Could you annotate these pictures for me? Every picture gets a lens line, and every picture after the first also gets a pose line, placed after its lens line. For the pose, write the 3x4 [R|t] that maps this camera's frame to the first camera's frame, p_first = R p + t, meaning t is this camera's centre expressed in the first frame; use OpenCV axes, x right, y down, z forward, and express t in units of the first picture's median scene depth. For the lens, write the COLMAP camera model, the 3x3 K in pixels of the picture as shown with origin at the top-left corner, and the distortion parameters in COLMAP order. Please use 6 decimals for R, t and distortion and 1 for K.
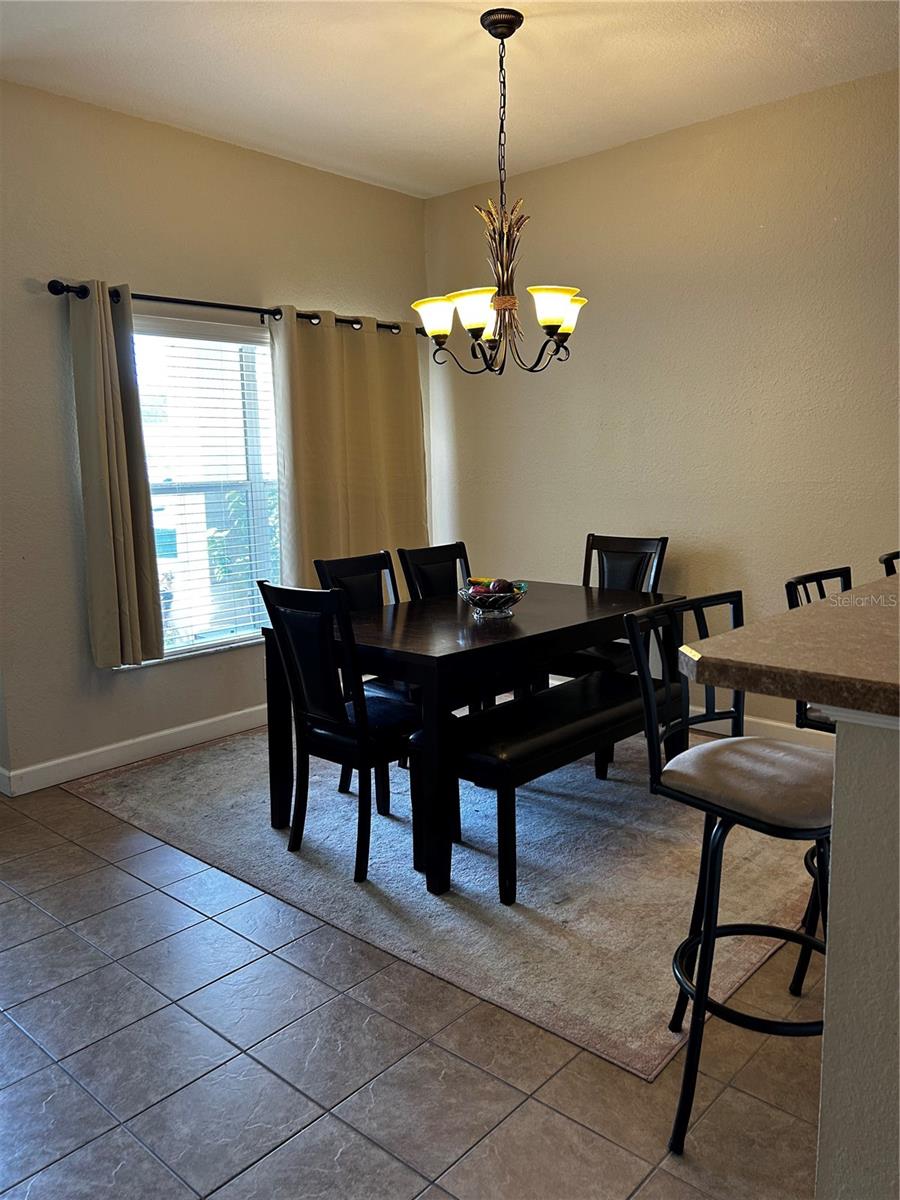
lens RADIAL K [[905.2, 0, 448.5], [0, 905.2, 599.1], [0, 0, 1]] dist [0.028844, -0.023537]
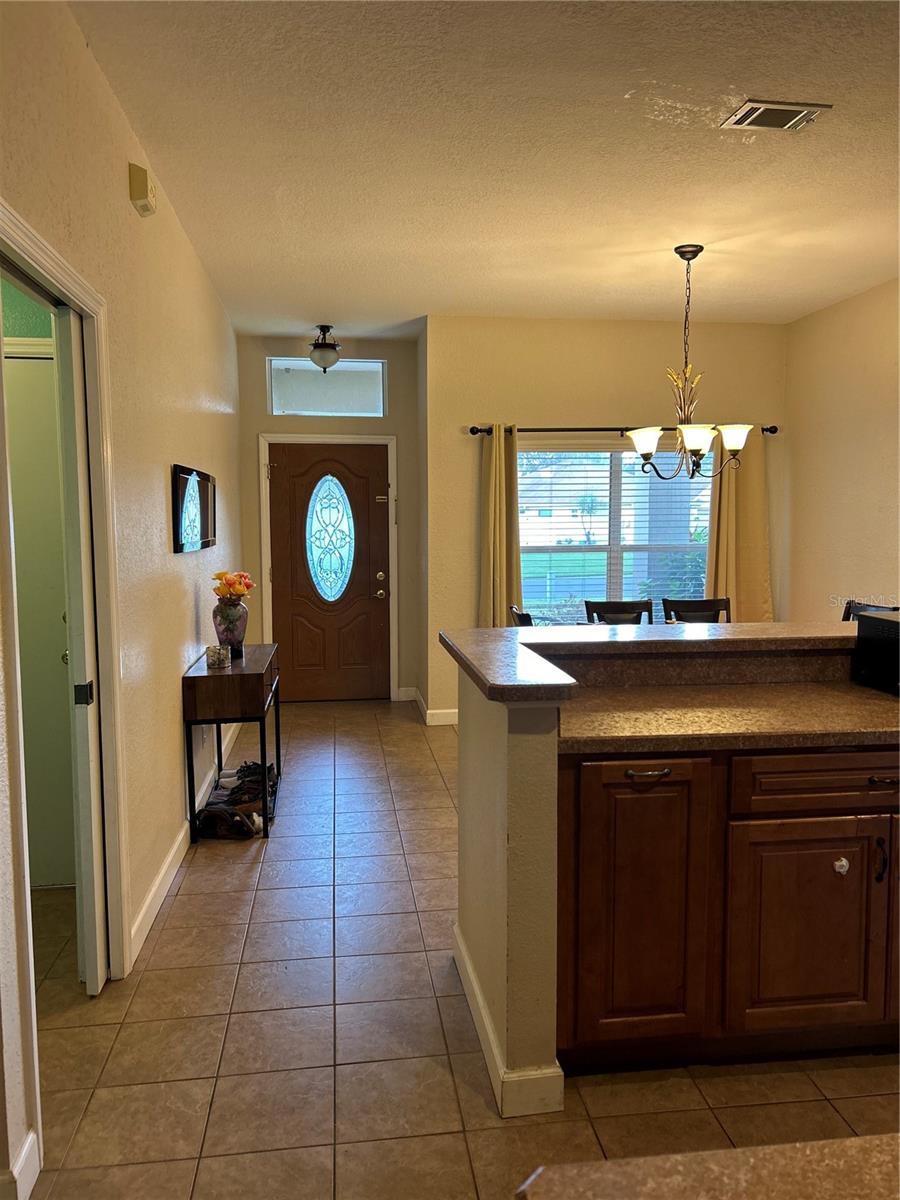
lens RADIAL K [[905.2, 0, 451.5], [0, 905.2, 597.5], [0, 0, 1]] dist [0.028844, -0.023537]
pose [[0.761392, 0.068779, -0.644633, 0.642499], [-0.106173, 0.994160, -0.019331, 0.004980], [0.639539, 0.083161, 0.764247, -0.289937]]
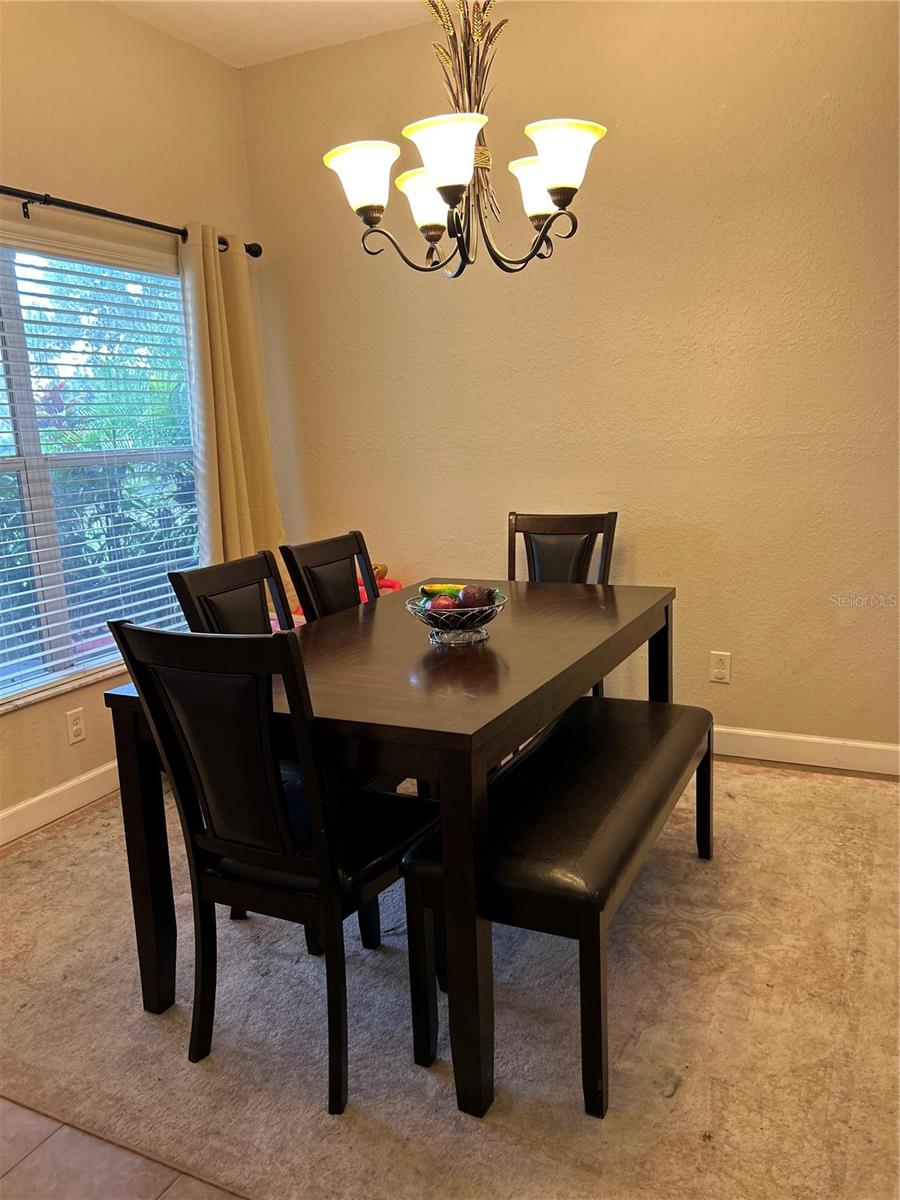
lens RADIAL K [[905.2, 0, 454.4], [0, 905.2, 610.0], [0, 0, 1]] dist [0.028844, -0.023537]
pose [[0.960086, -0.074178, 0.269690, -0.127293], [0.064873, 0.996955, 0.043265, -0.030482], [-0.272078, -0.024042, 0.961975, 0.321830]]
